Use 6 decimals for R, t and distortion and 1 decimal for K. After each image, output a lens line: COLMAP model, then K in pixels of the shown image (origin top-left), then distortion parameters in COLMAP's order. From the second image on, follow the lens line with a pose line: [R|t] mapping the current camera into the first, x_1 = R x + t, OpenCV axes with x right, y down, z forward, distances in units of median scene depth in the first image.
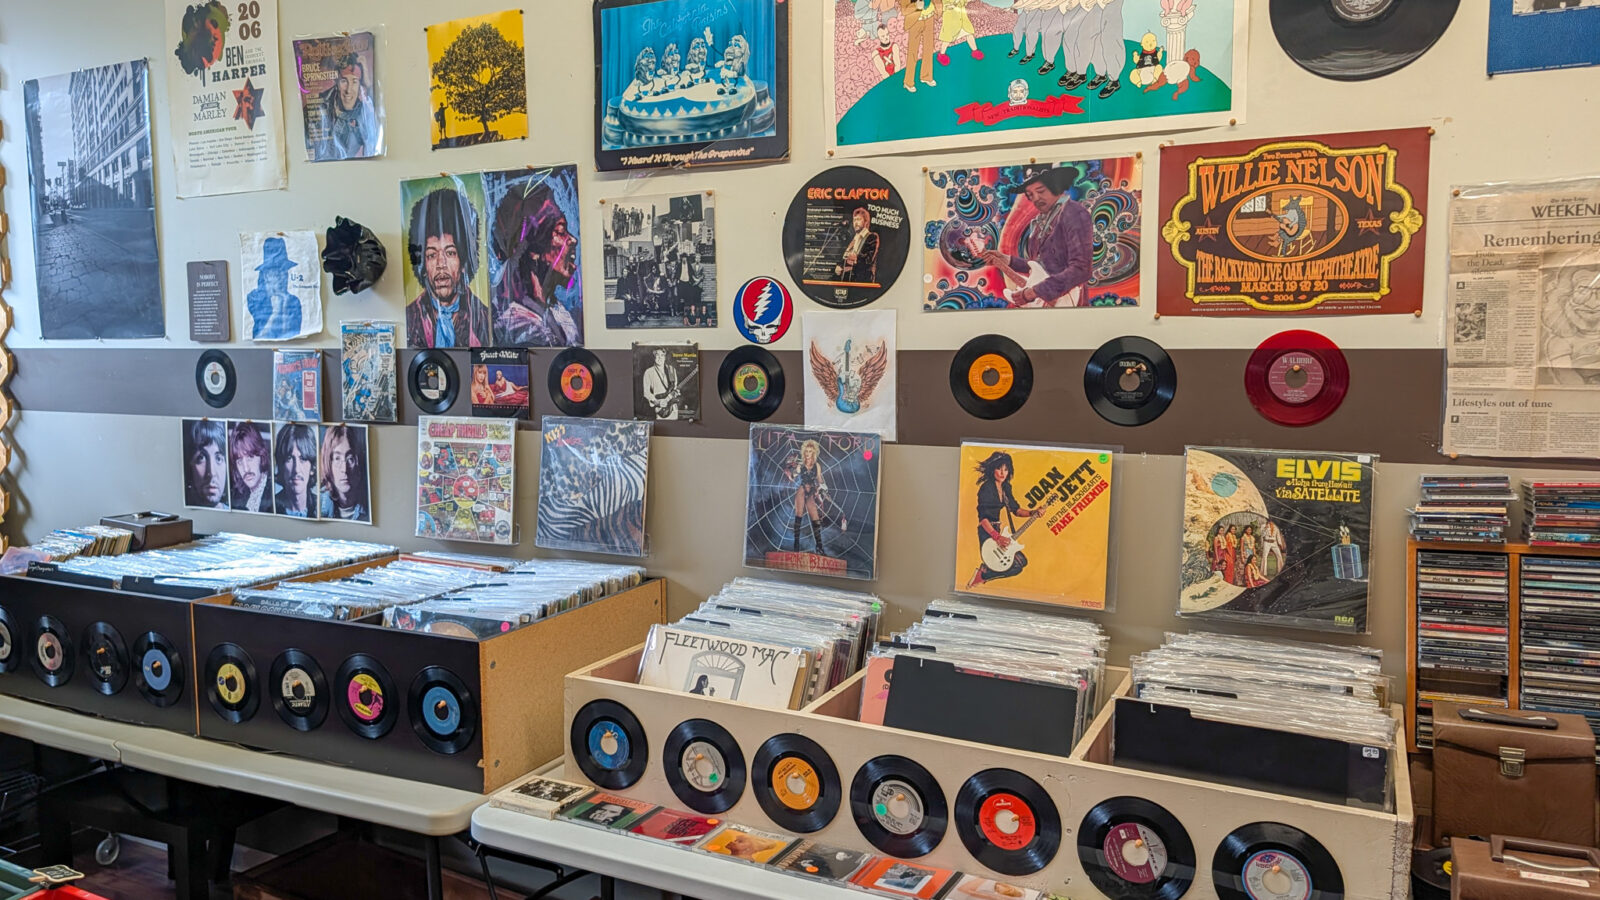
lens RADIAL K [[1126.1, 0, 796.5], [0, 1126.1, 451.2], [0, 0, 1]] dist [0.002508, -0.006235]
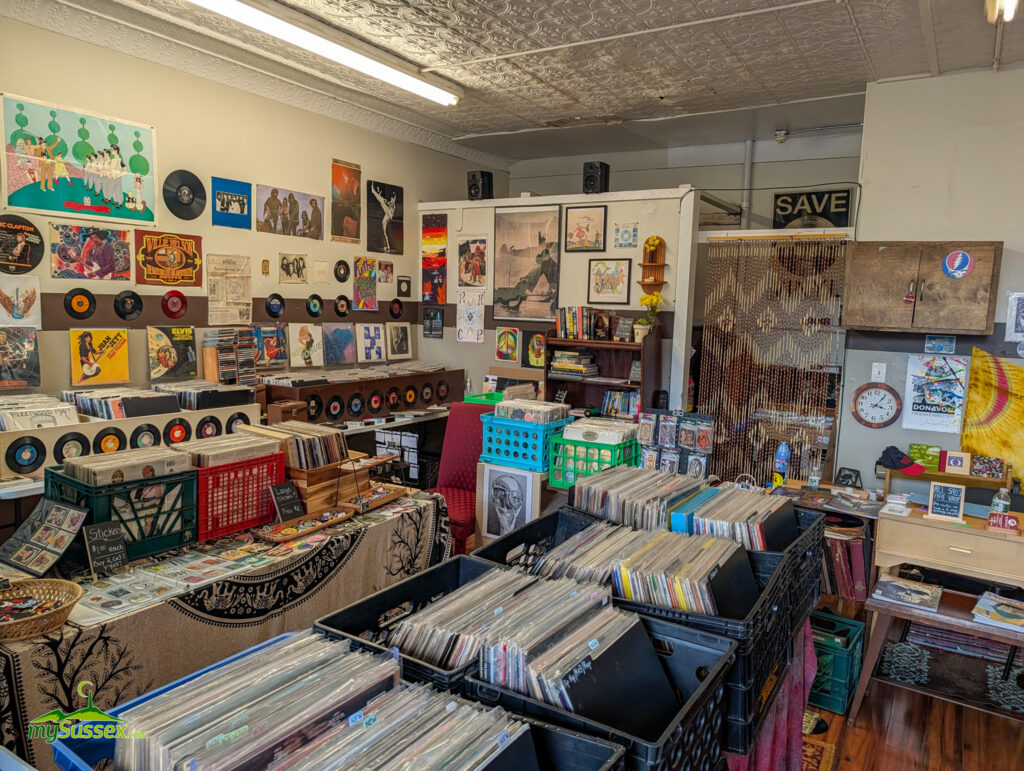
lens RADIAL K [[723.8, 0, 510.8], [0, 723.8, 386.4], [0, 0, 1]] dist [0.003718, 0.002855]
pose [[0.093470, -0.110629, 0.989457, -1.537869], [0.065811, 0.992321, 0.104733, 0.017288], [-0.993445, 0.055327, 0.100033, -0.195490]]
